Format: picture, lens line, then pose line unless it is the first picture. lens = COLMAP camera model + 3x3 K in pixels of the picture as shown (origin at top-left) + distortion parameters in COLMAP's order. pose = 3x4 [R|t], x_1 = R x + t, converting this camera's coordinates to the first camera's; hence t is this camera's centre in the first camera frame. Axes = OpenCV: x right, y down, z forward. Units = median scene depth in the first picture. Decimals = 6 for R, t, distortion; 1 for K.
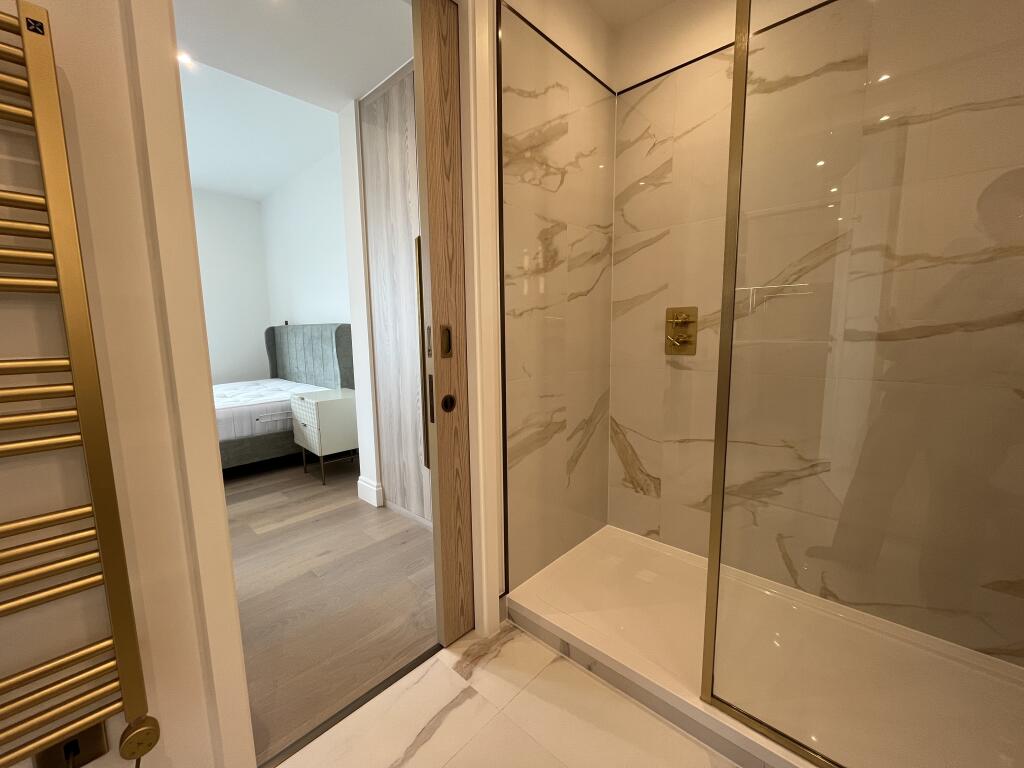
lens RADIAL K [[413.3, 0, 511.4], [0, 413.3, 385.3], [0, 0, 1]] dist [-0.002590, -0.000243]
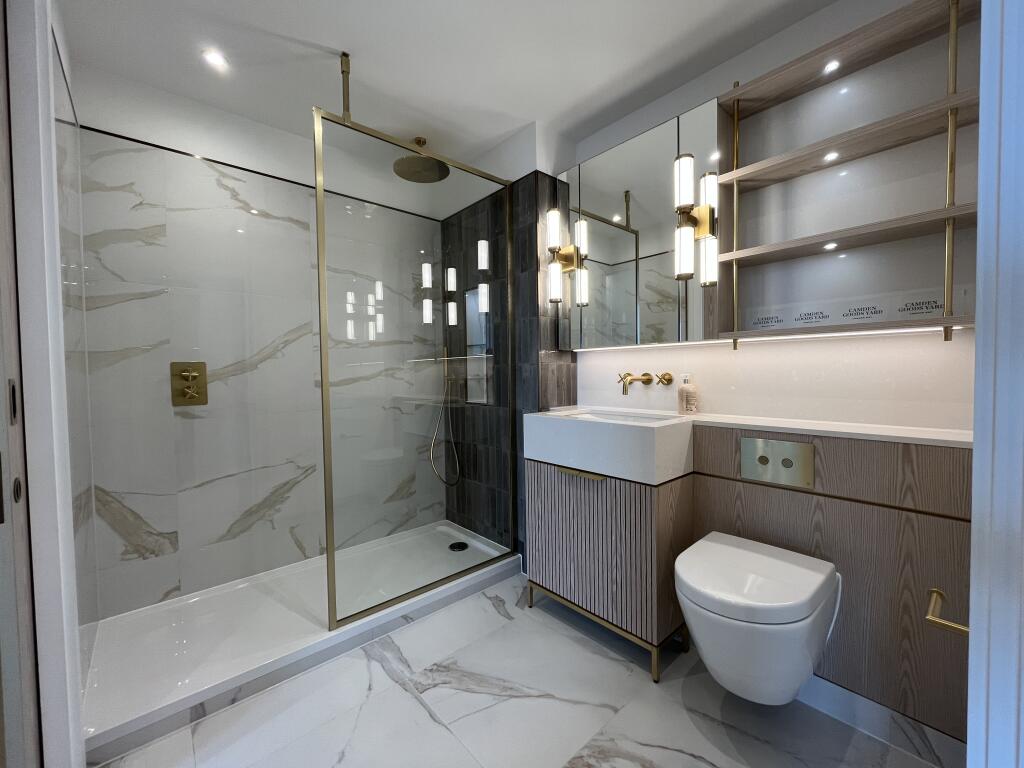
lens RADIAL K [[413.3, 0, 508.6], [0, 413.3, 387.6], [0, 0, 1]] dist [-0.002590, -0.000243]
pose [[0.096943, -0.025946, 0.994952, -0.578225], [0.148073, 0.988911, 0.011361, -0.008951], [-0.984214, 0.146224, 0.099710, 0.068426]]
